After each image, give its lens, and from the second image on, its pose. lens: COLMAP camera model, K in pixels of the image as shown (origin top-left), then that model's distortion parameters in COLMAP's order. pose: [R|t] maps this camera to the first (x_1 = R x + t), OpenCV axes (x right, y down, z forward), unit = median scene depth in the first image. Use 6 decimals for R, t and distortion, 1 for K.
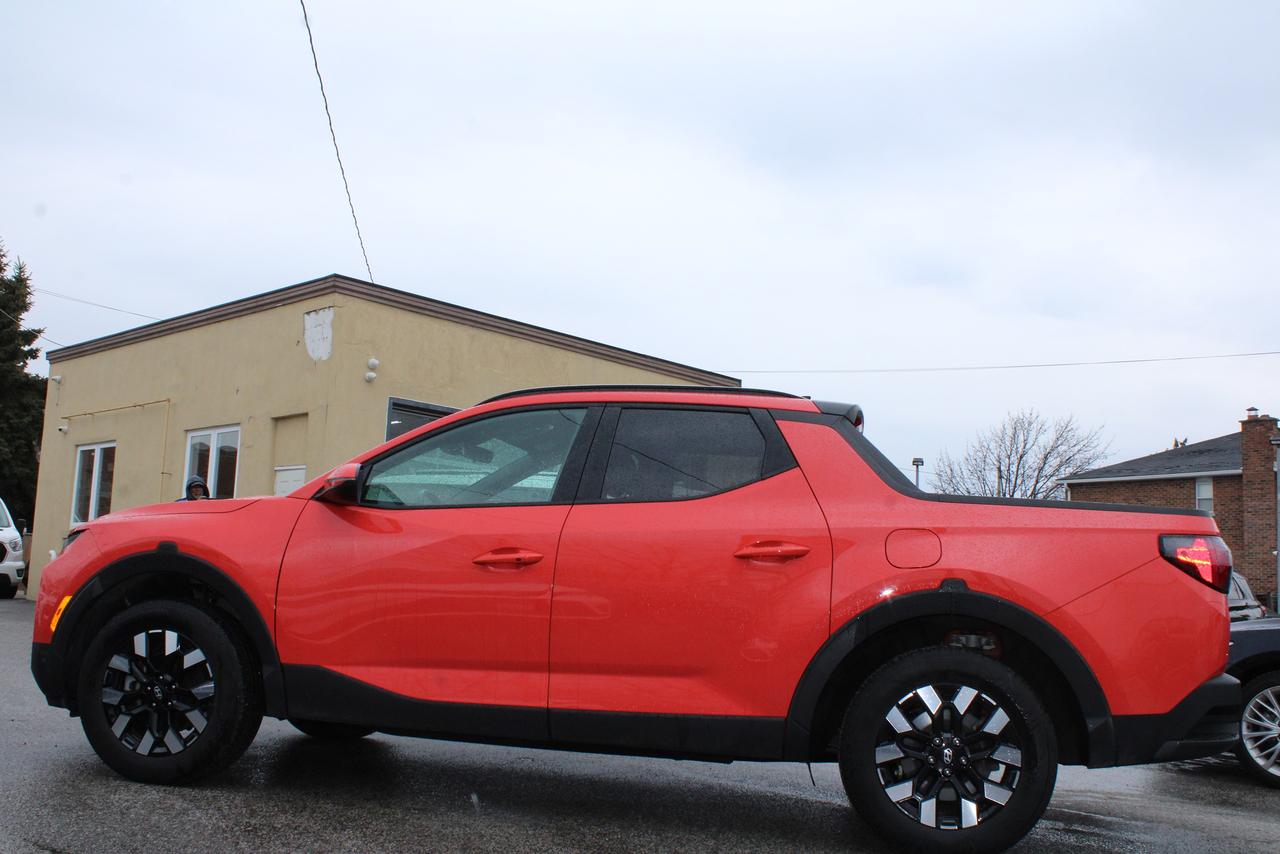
lens RADIAL K [[1269.0, 0, 666.6], [0, 1269.0, 422.2], [0, 0, 1]] dist [-0.090414, 0.000000]
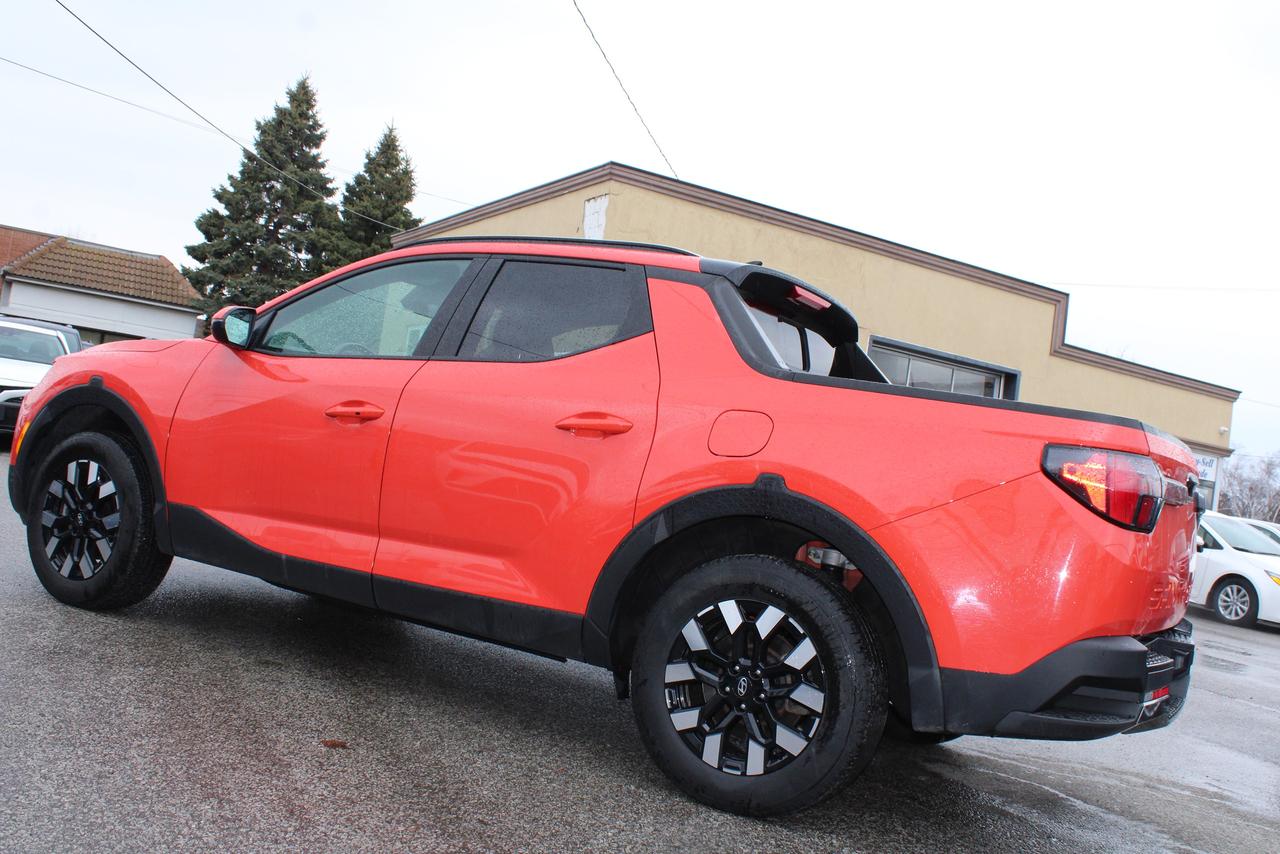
lens RADIAL K [[1269.0, 0, 641.2], [0, 1269.0, 421.7], [0, 0, 1]] dist [-0.090414, 0.000000]
pose [[0.939120, 0.078733, -0.334448, 0.377142], [-0.055632, 0.995391, 0.078113, 0.028414], [0.339057, -0.054752, 0.939171, 0.185232]]
